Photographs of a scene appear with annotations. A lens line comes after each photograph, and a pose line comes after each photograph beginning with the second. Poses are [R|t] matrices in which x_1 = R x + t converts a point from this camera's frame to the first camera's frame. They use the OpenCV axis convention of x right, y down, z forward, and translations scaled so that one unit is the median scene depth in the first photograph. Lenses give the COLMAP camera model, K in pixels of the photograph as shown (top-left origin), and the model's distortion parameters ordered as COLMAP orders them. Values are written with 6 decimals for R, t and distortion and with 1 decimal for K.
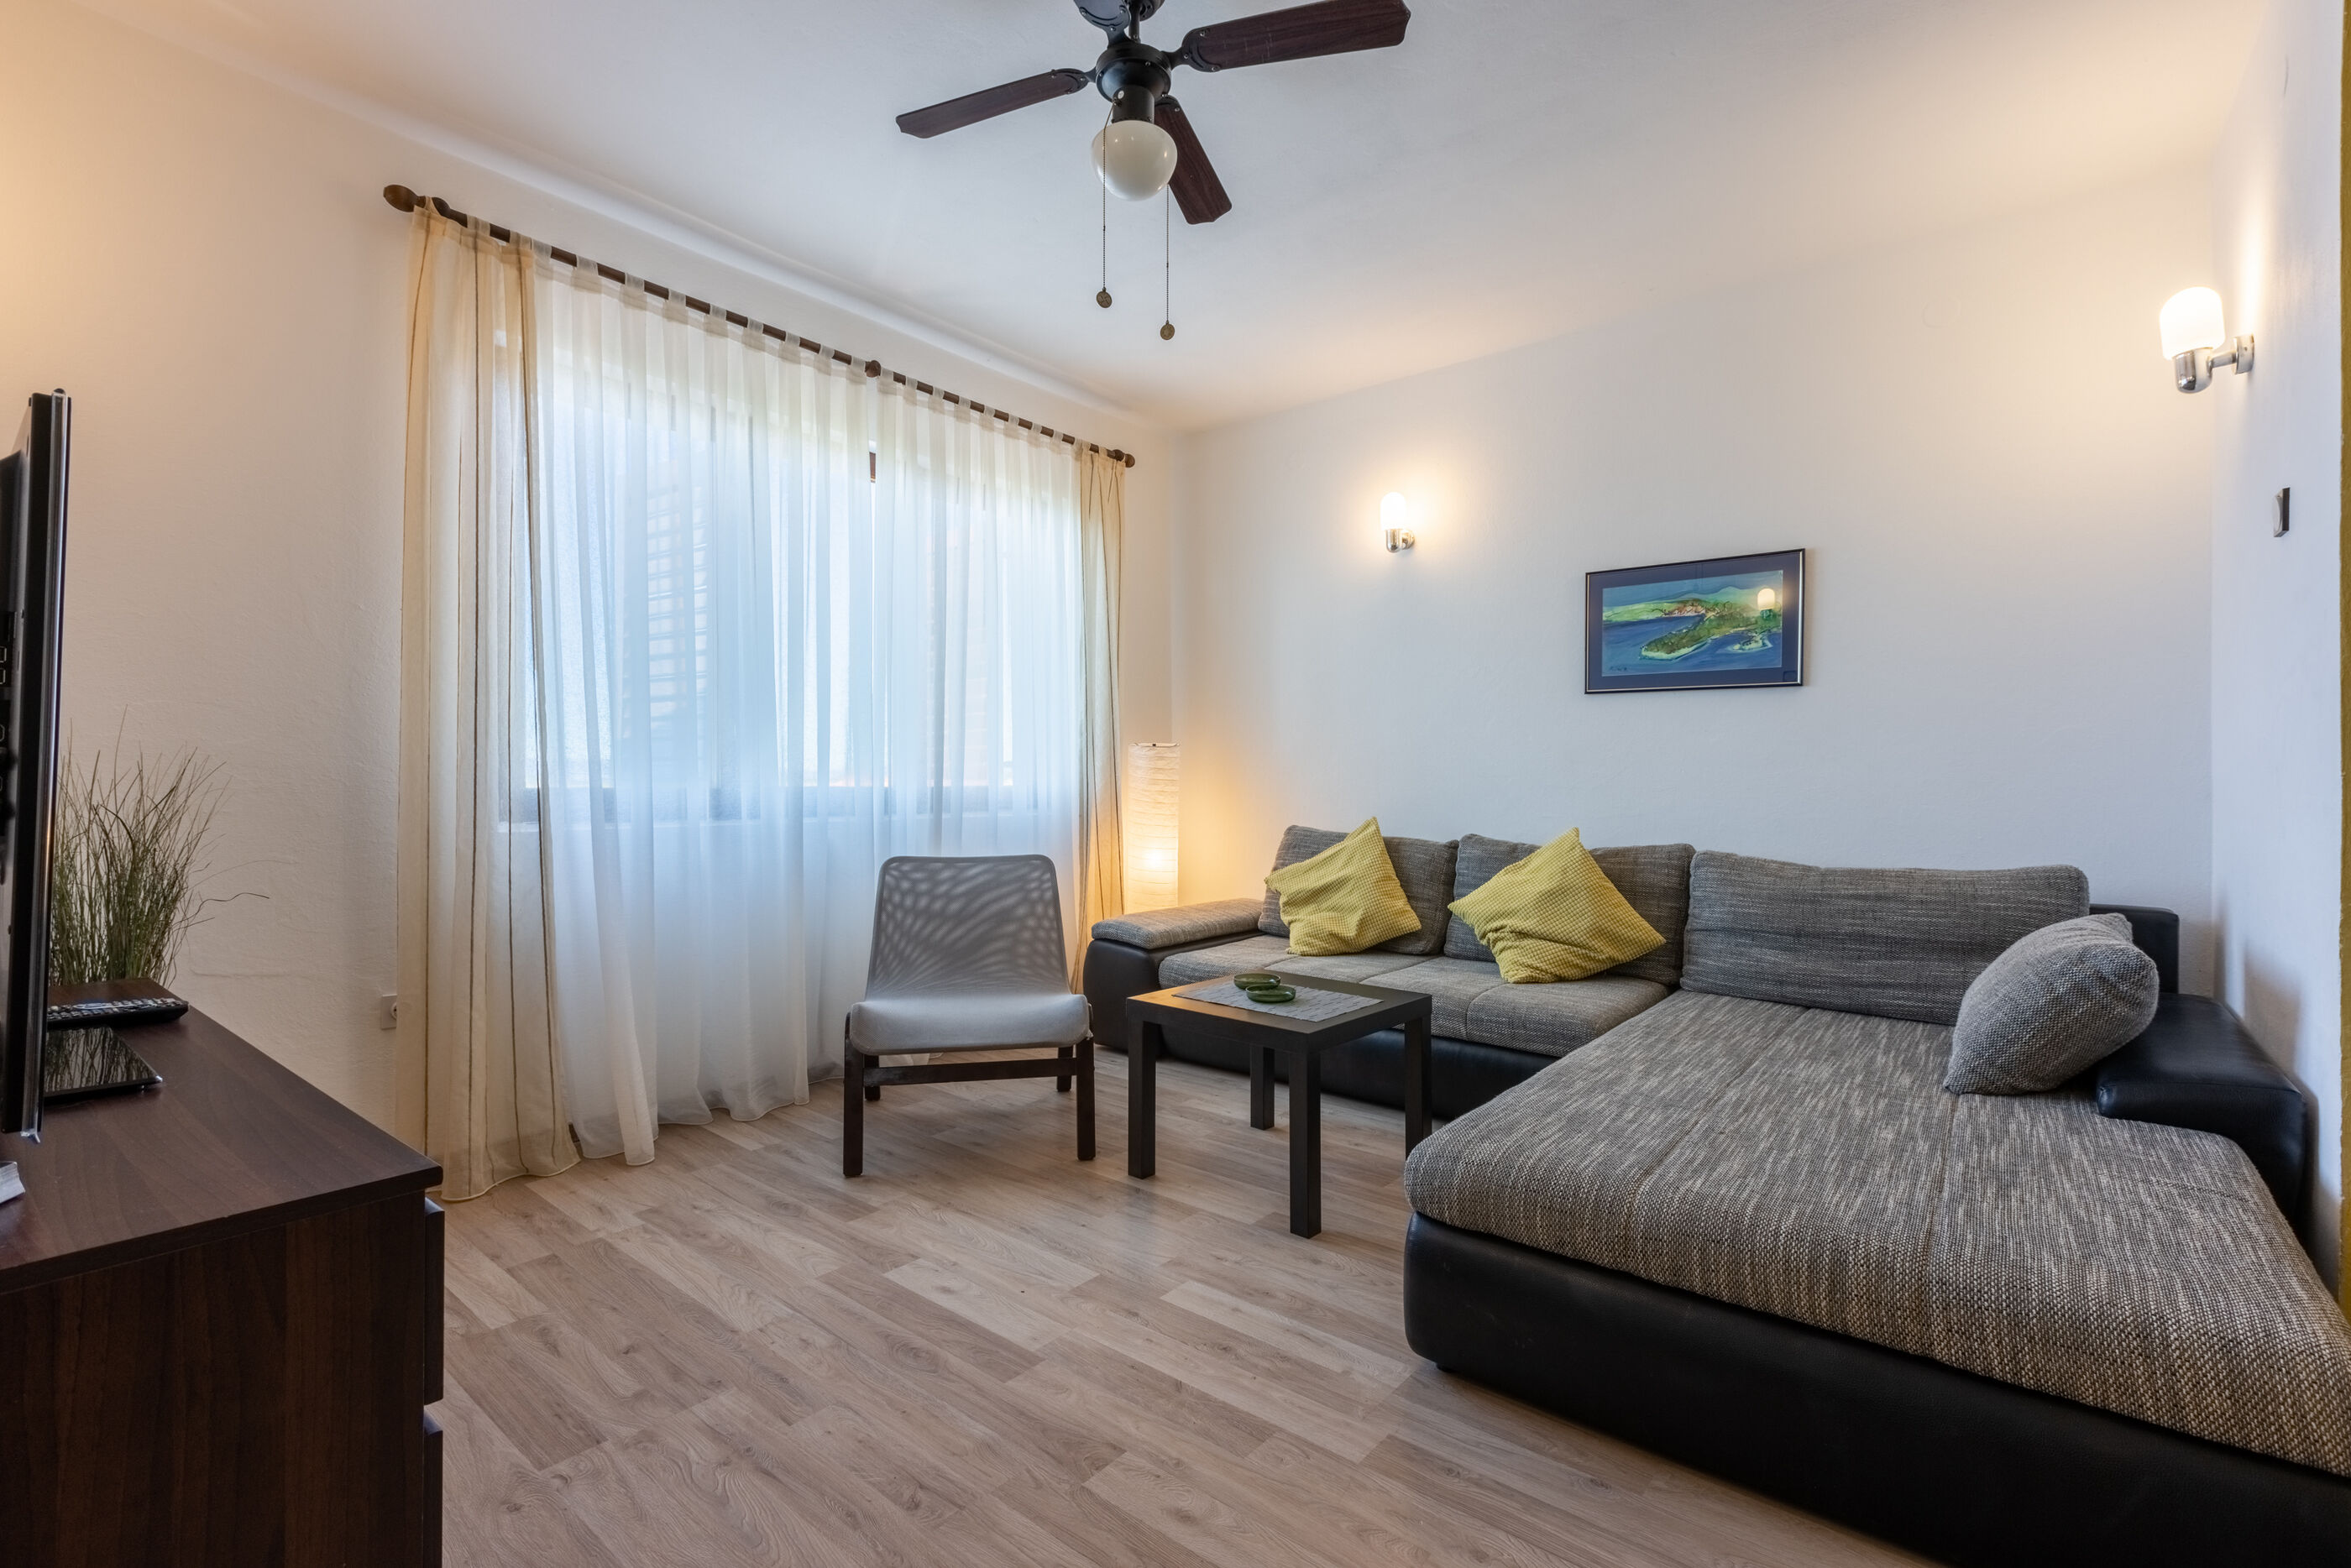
lens RADIAL K [[1044.7, 0, 1172.4], [0, 1044.7, 766.2], [0, 0, 1]] dist [0.002280, 0.000484]
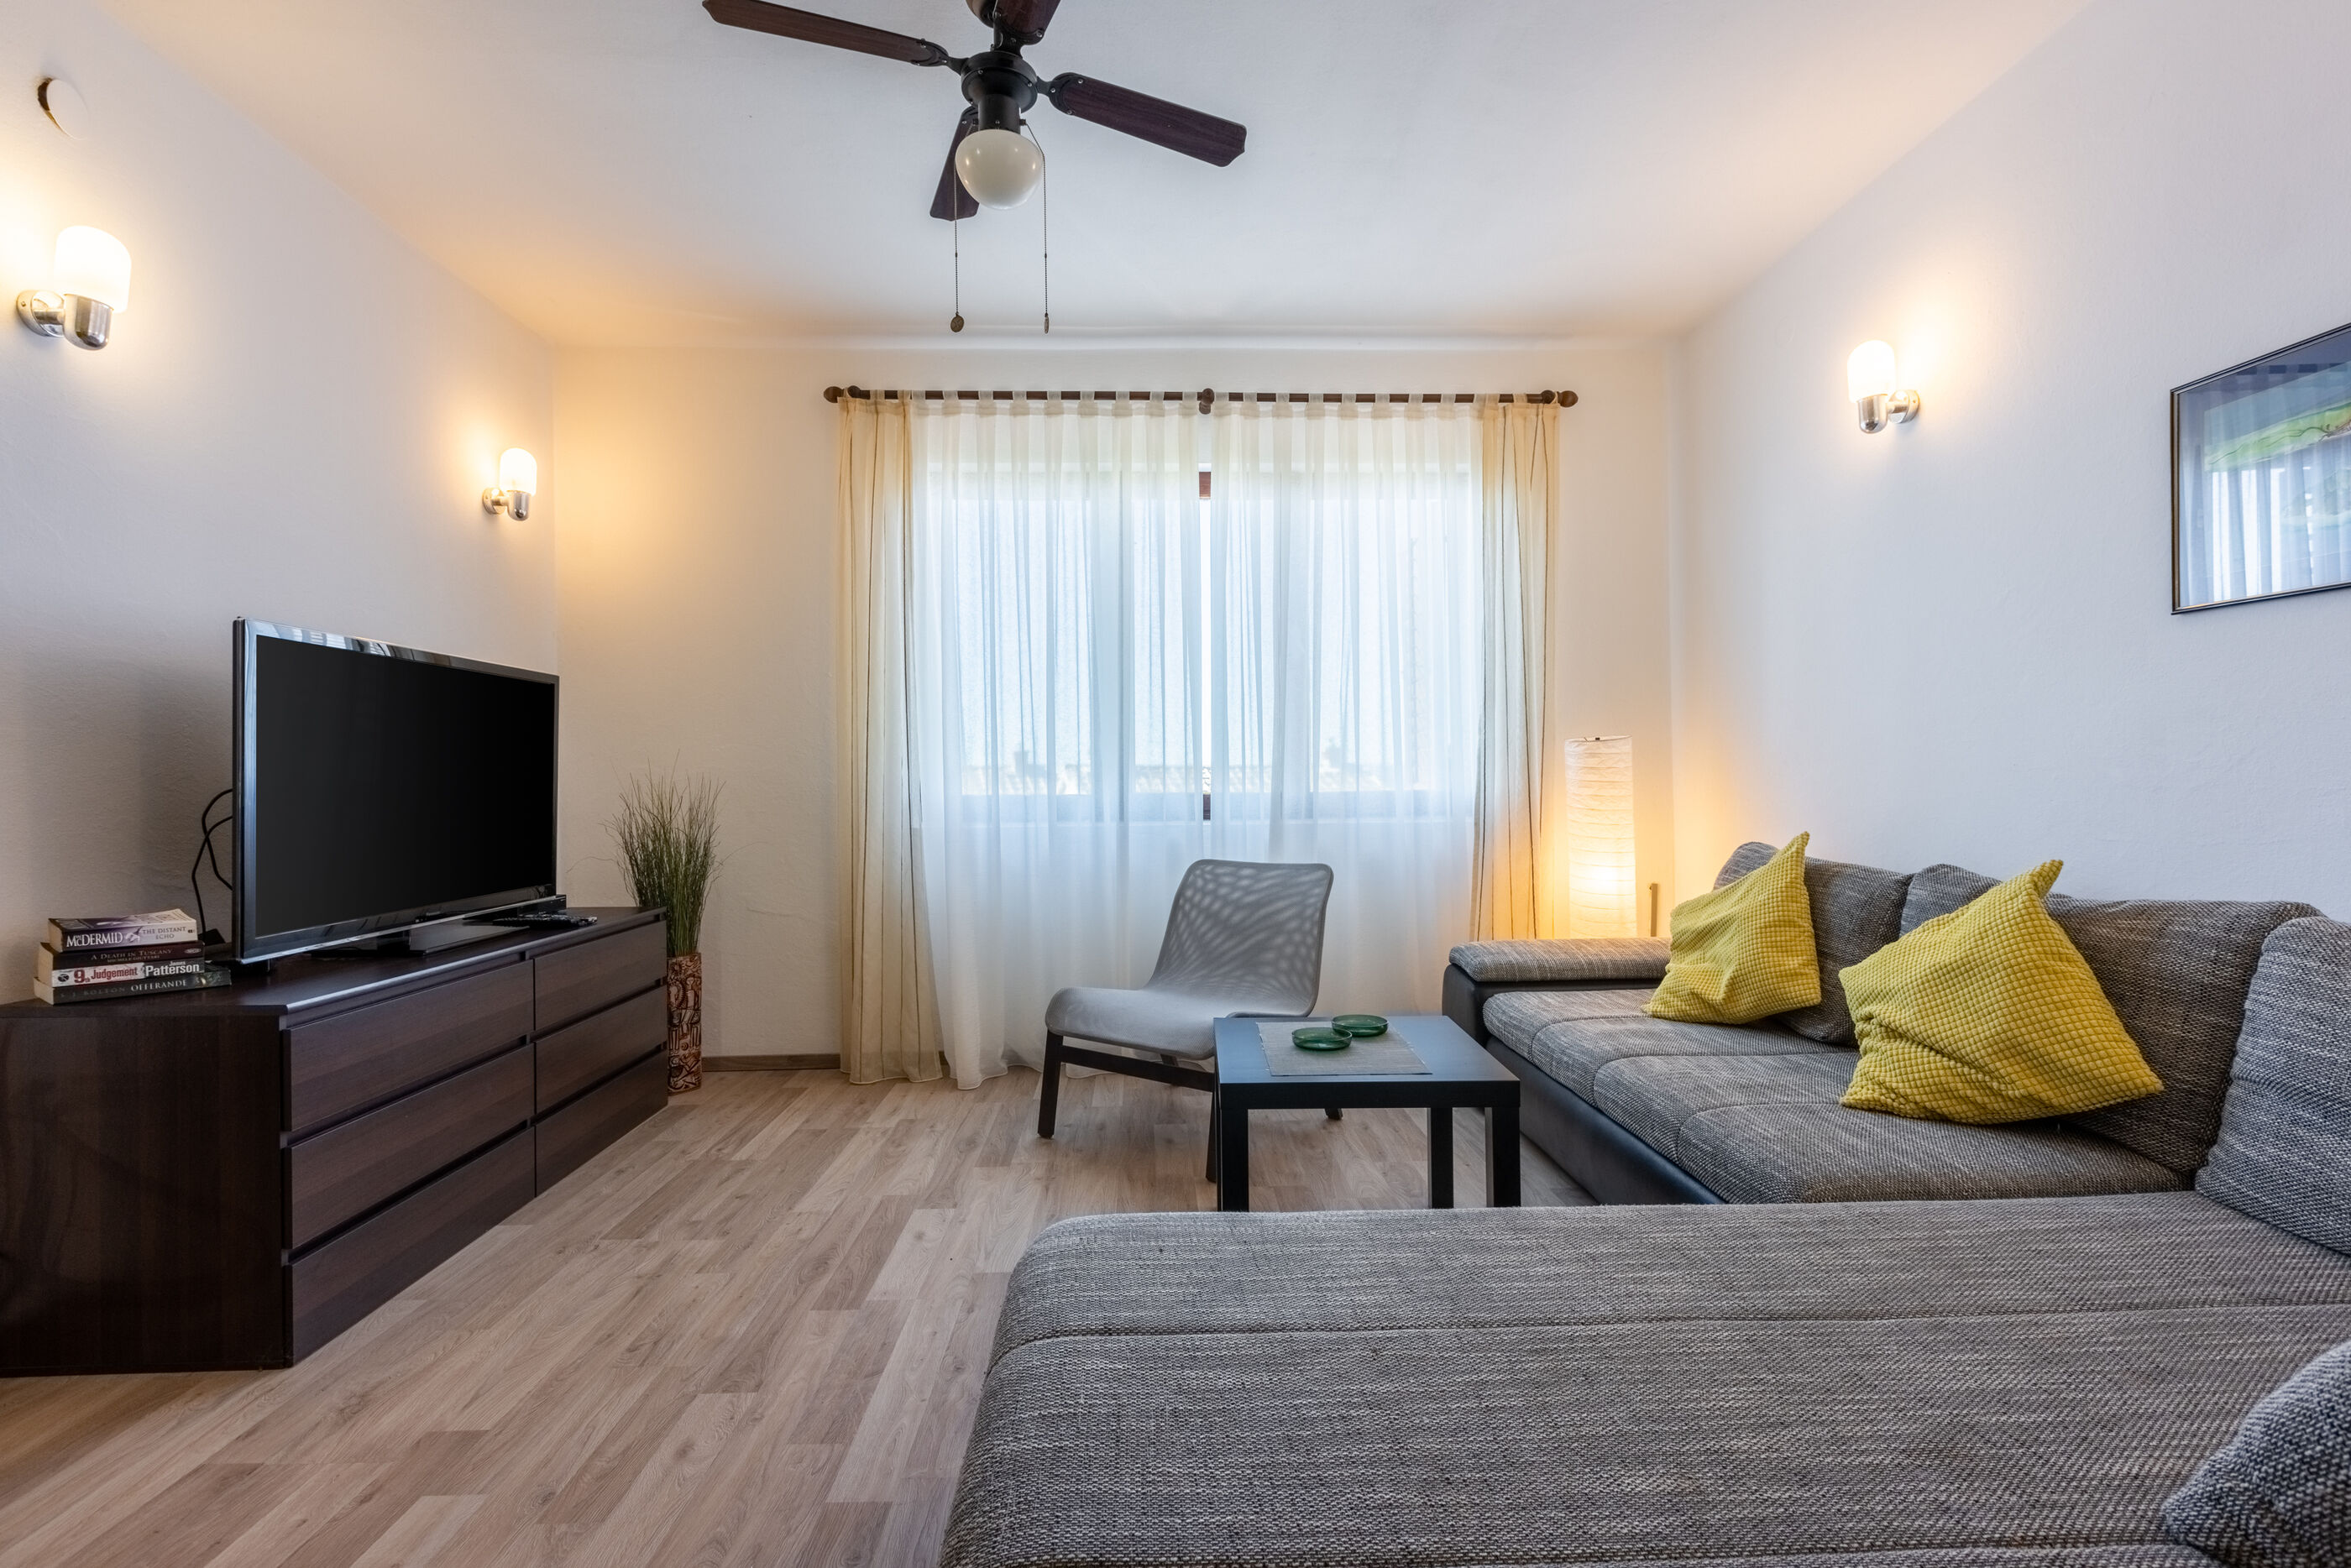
lens RADIAL K [[1053.7, 0, 1174.4], [0, 1053.7, 778.2], [0, 0, 1]] dist [-0.000148, 0.000352]
pose [[0.661122, -0.013942, -0.750149, 0.536772], [0.021170, 0.999776, 0.000076, 0.004933], [0.749980, -0.015931, 0.661269, 0.292891]]
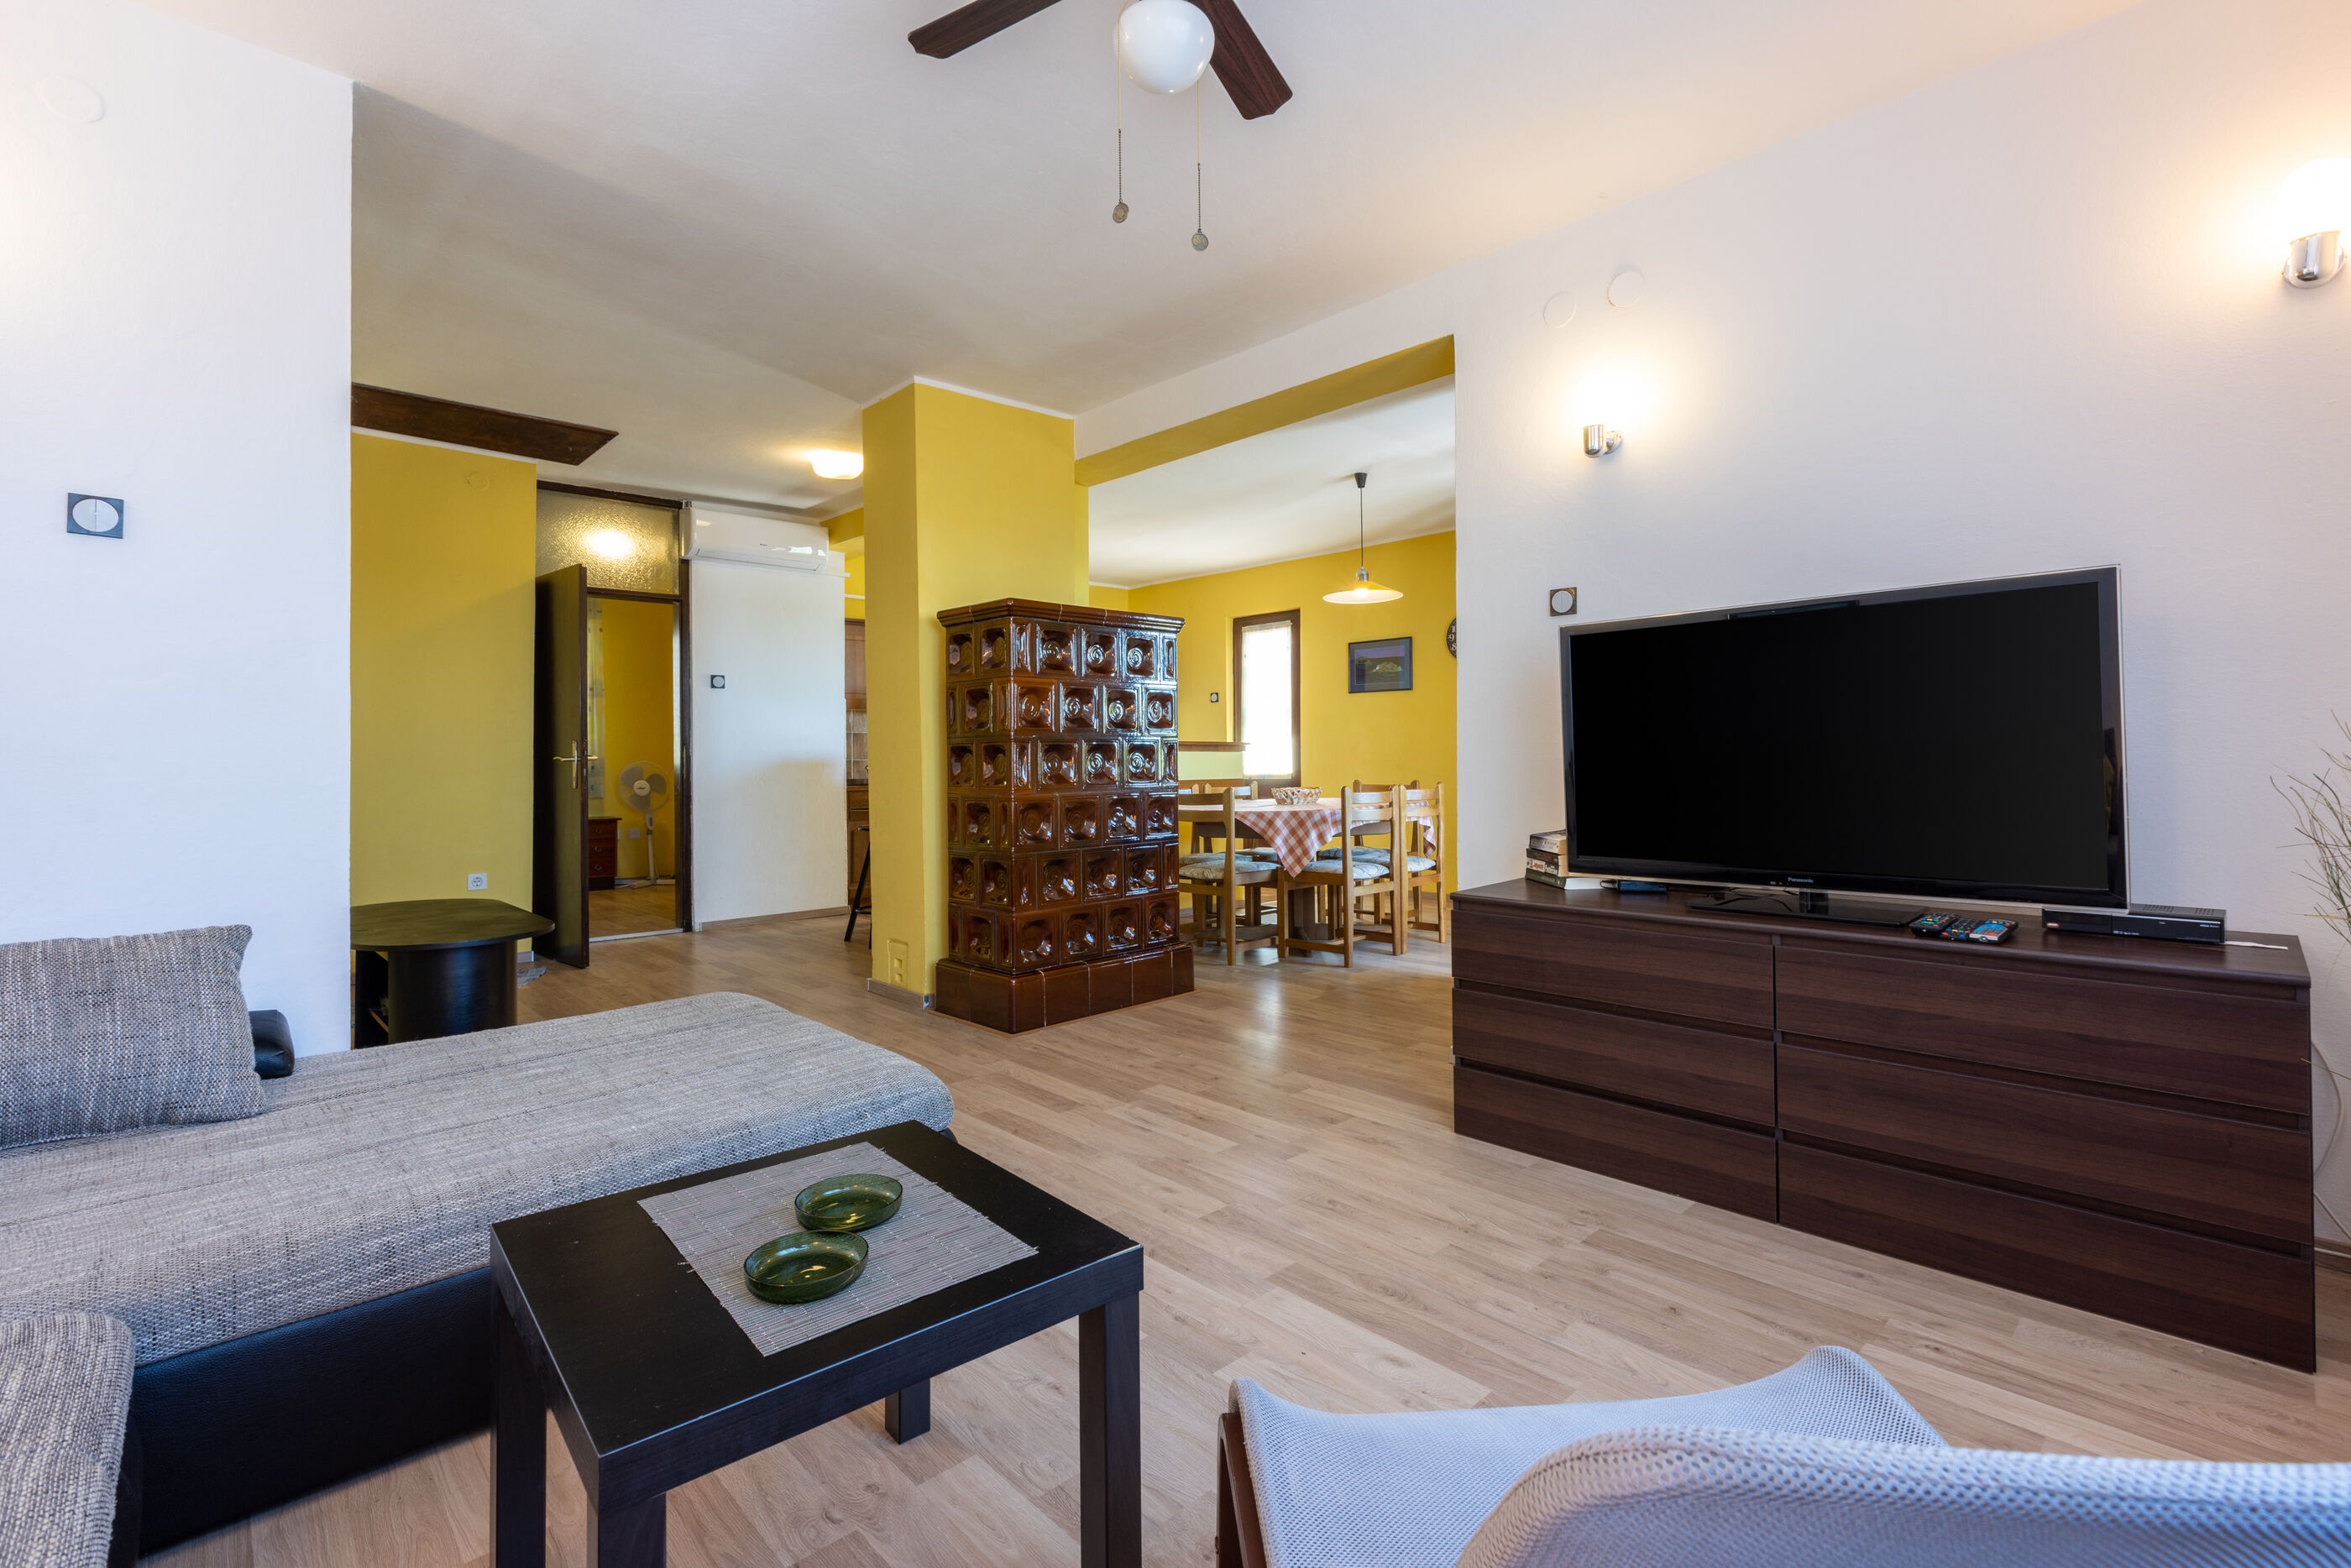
lens RADIAL K [[1044.7, 0, 1172.4], [0, 1044.7, 766.2], [0, 0, 1]] dist [0.002280, 0.000484]
pose [[-0.992465, 0.005459, 0.122404, -0.092127], [0.004879, 0.999975, -0.005034, 0.015882], [-0.122429, -0.004399, -0.992468, 1.194484]]
